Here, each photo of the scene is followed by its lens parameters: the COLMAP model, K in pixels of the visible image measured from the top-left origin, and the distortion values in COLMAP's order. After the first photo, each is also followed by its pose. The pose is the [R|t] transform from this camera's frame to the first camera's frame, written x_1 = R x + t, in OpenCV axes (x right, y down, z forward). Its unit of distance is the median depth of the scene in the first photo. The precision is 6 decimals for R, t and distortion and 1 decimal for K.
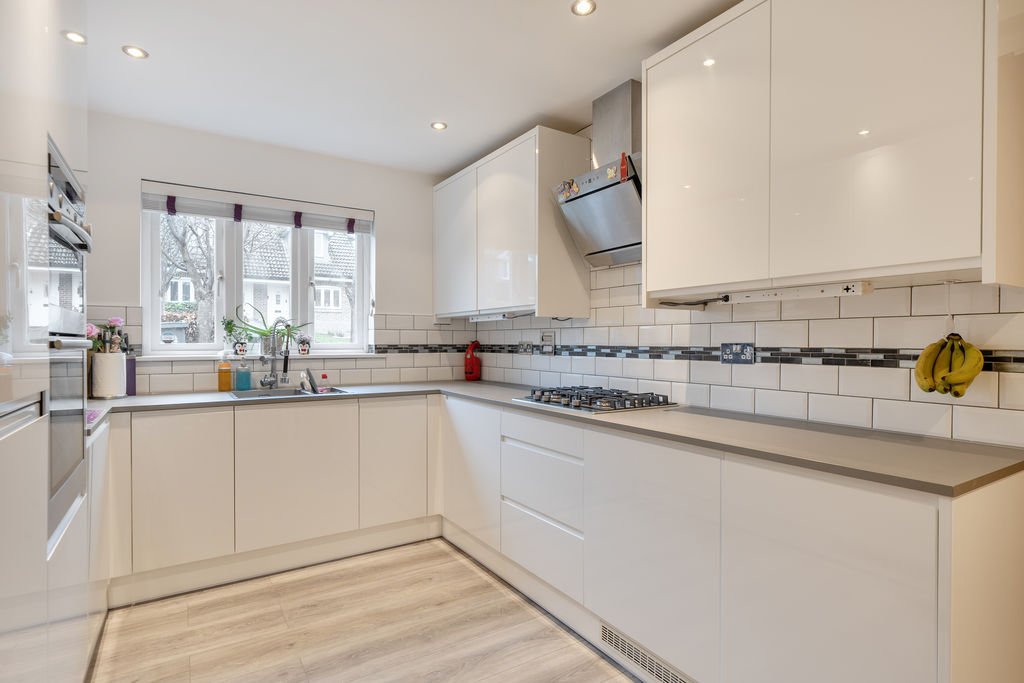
lens RADIAL K [[514.2, 0, 512.0], [0, 514.2, 341.5], [0, 0, 1]] dist [0.001667, 0.000107]
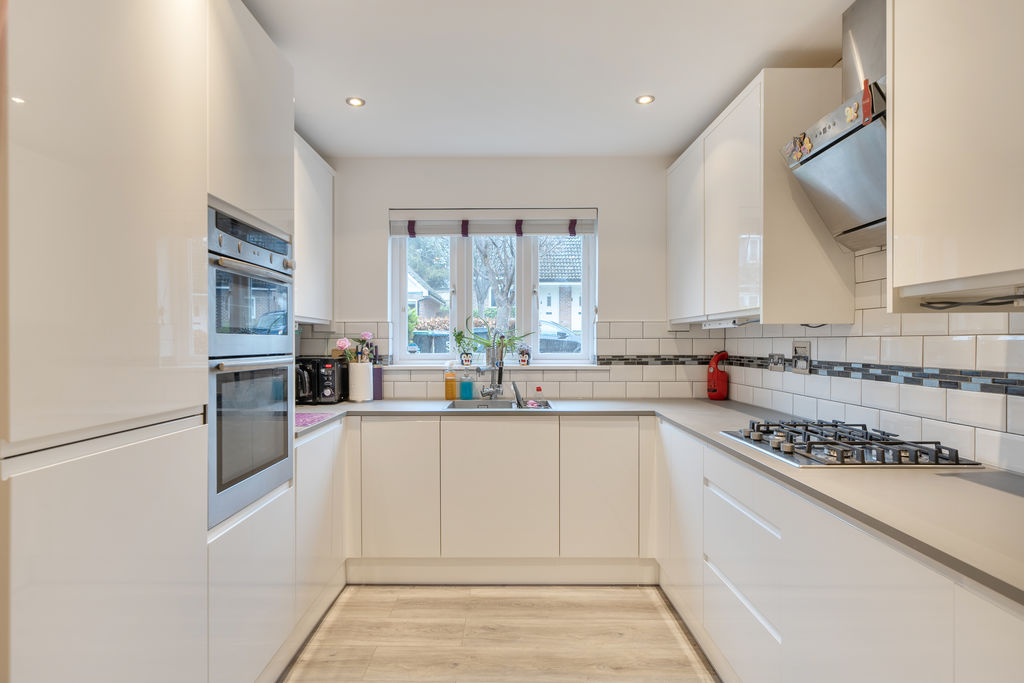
lens RADIAL K [[560.2, 0, 512.0], [0, 560.2, 341.5], [0, 0, 1]] dist [-0.000485, 0.000368]
pose [[0.840020, -0.002283, -0.542551, 0.183980], [0.002110, 0.999997, -0.000940, -0.022724], [0.542551, -0.000356, 0.840022, 0.113930]]
